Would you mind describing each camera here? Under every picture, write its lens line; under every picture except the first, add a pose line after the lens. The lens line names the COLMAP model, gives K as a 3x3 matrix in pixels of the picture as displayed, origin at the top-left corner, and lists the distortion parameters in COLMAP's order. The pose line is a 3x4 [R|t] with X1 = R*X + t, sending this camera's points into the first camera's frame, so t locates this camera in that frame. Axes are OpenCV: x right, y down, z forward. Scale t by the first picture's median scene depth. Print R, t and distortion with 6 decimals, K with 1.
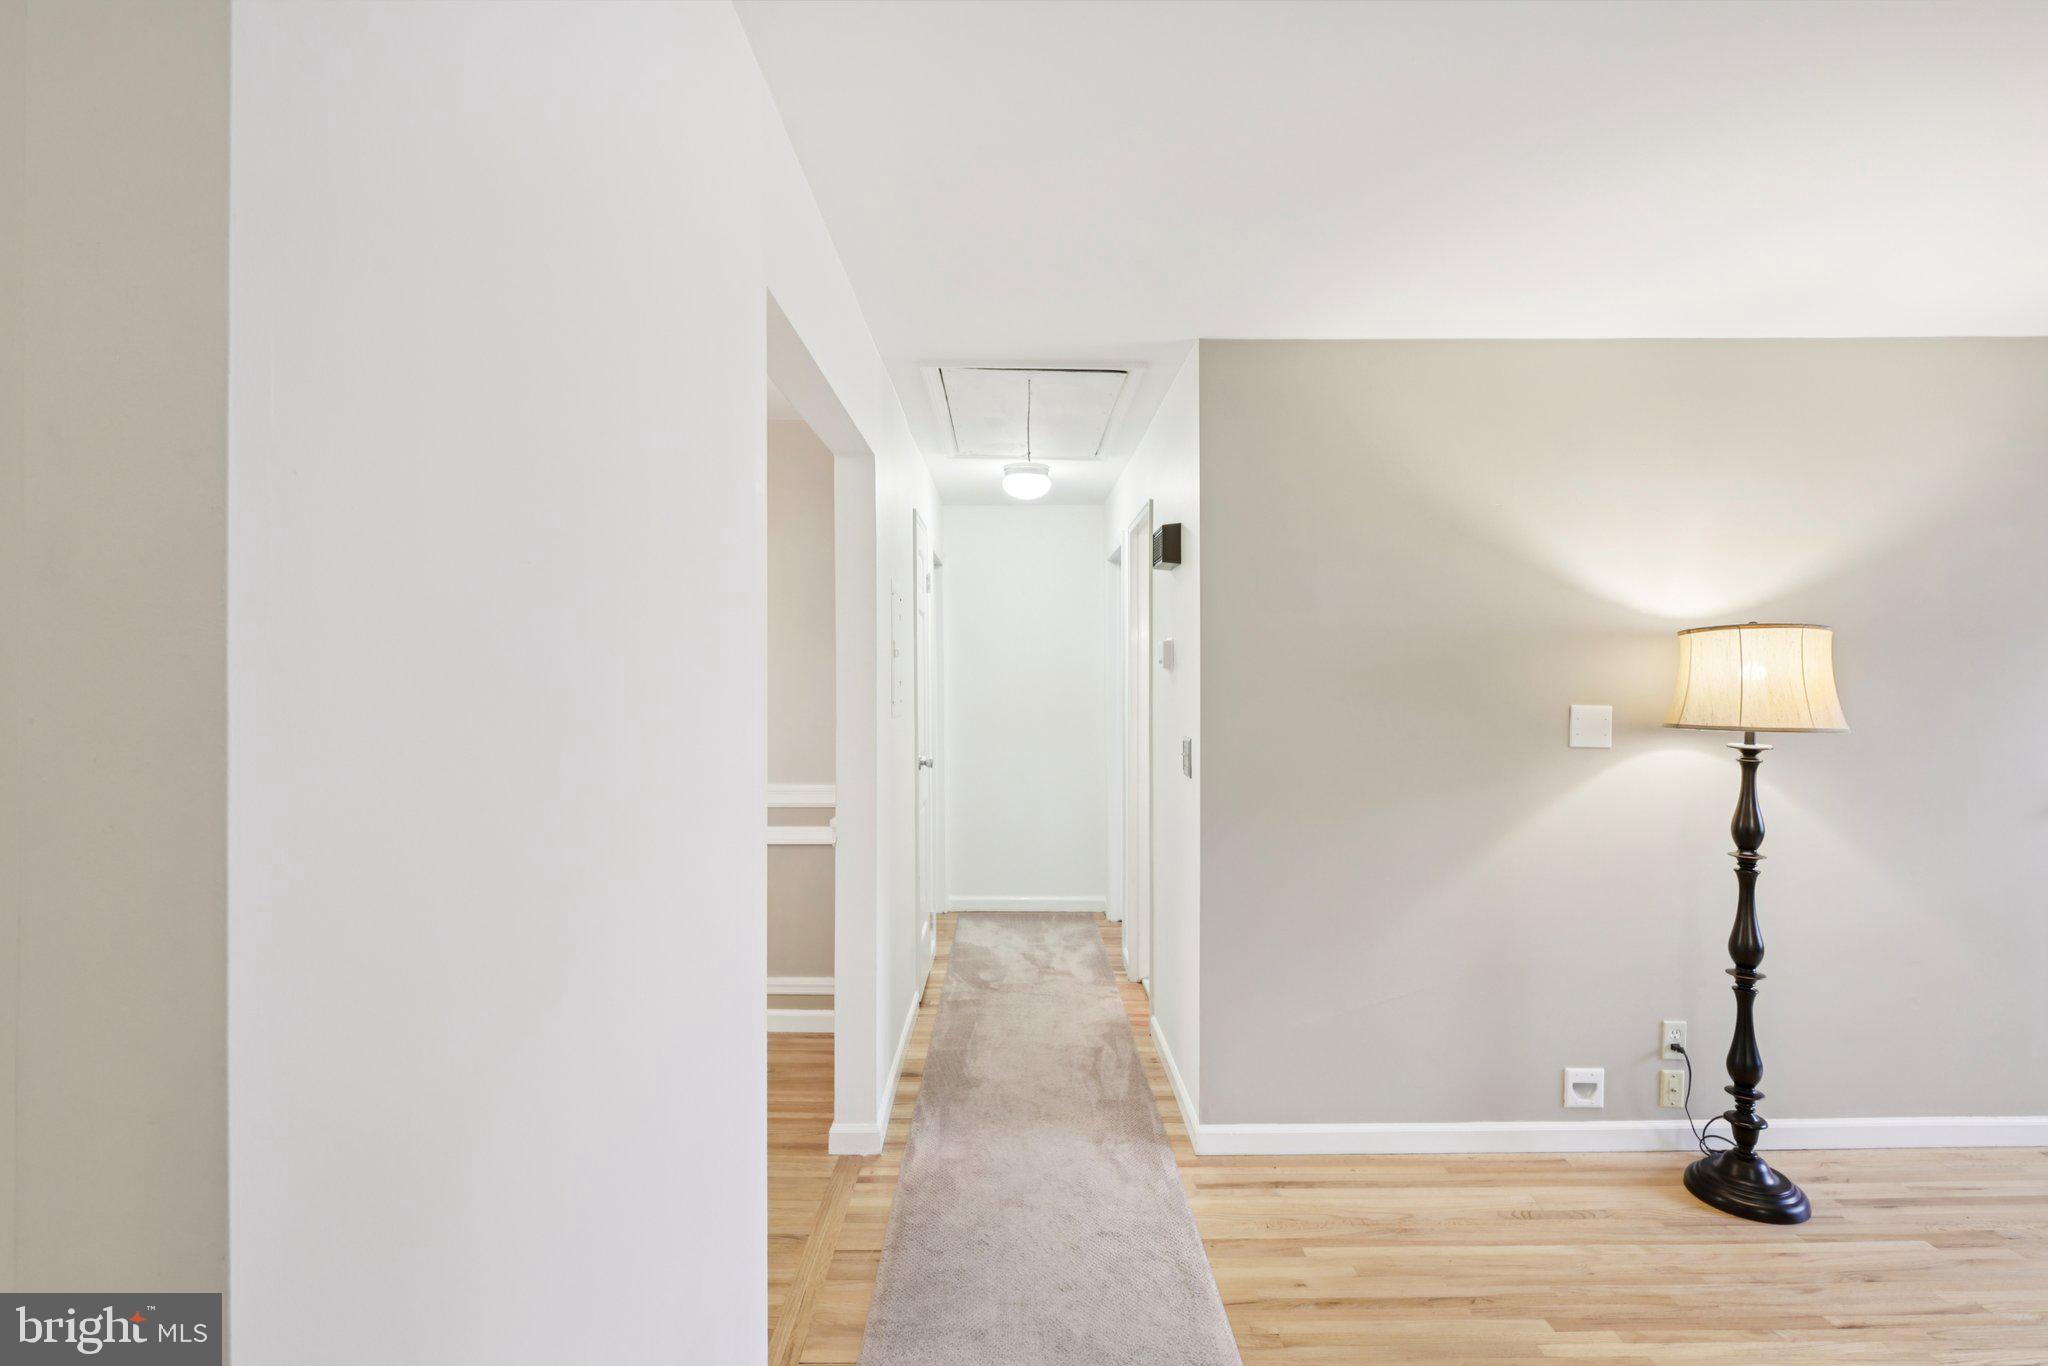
lens RADIAL K [[952.3, 0, 1018.9], [0, 952.3, 673.7], [0, 0, 1]] dist [-0.000625, 0.001284]
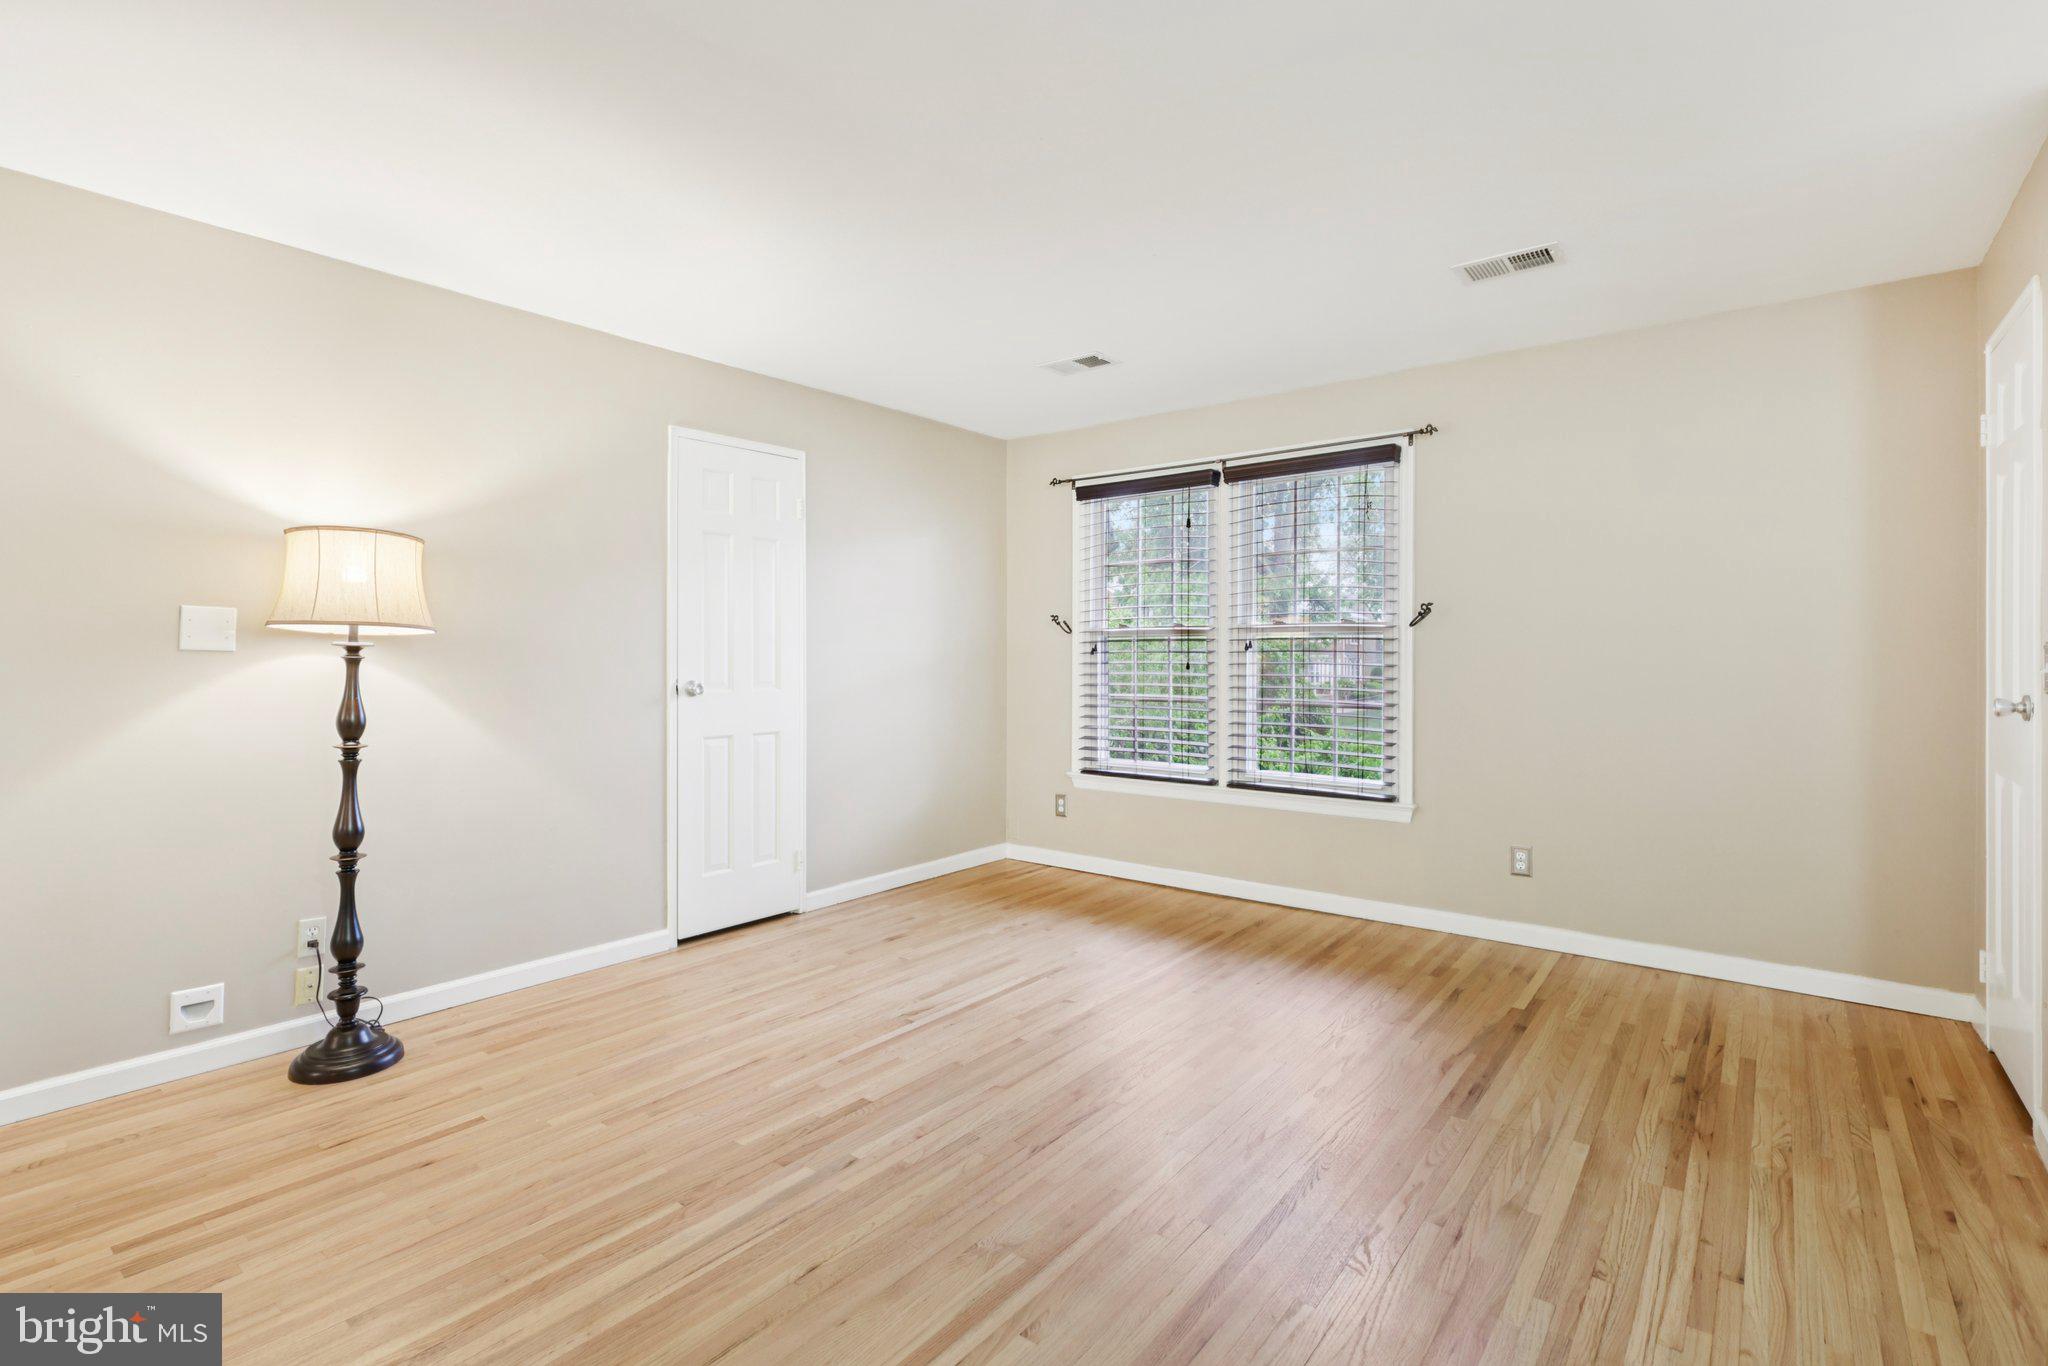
lens RADIAL K [[952.3, 0, 1018.9], [0, 952.3, 673.7], [0, 0, 1]] dist [-0.000625, 0.001284]
pose [[0.626890, -0.004383, 0.779095, 0.403046], [-0.012873, 0.999789, 0.015982, 0.082586], [-0.779001, -0.020049, 0.626702, -0.251117]]
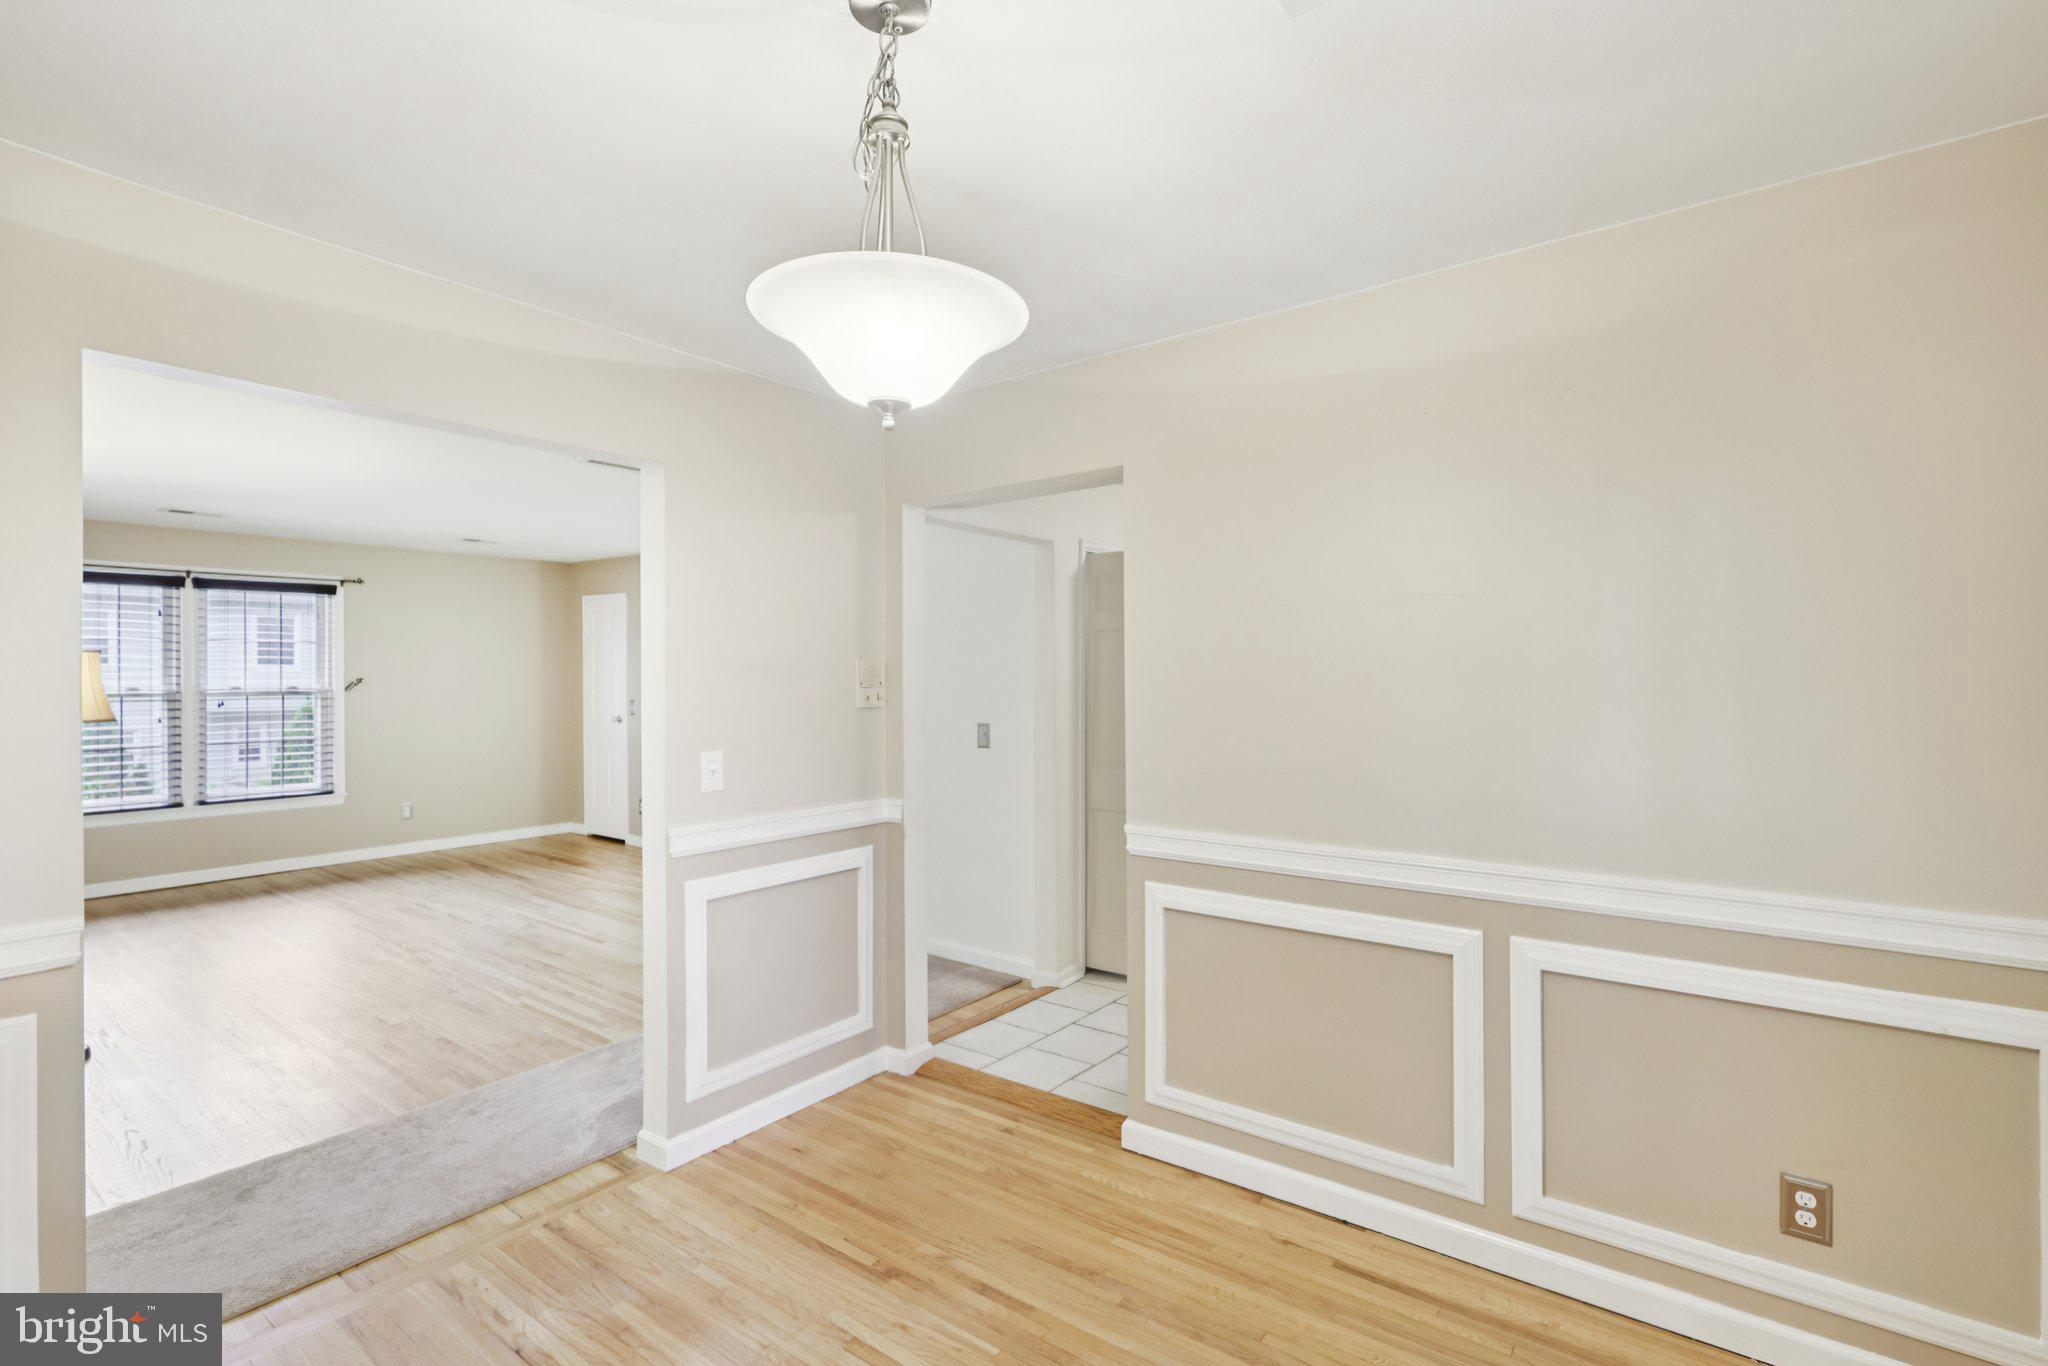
lens RADIAL K [[975.9, 0, 1024.0], [0, 975.9, 683.0], [0, 0, 1]] dist [0.004589, 0.000332]
pose [[-0.786090, 0.002218, 0.618108, -1.247753], [0.003711, 0.999992, 0.001131, 0.003259], [-0.618101, 0.003183, -0.786093, 1.234957]]
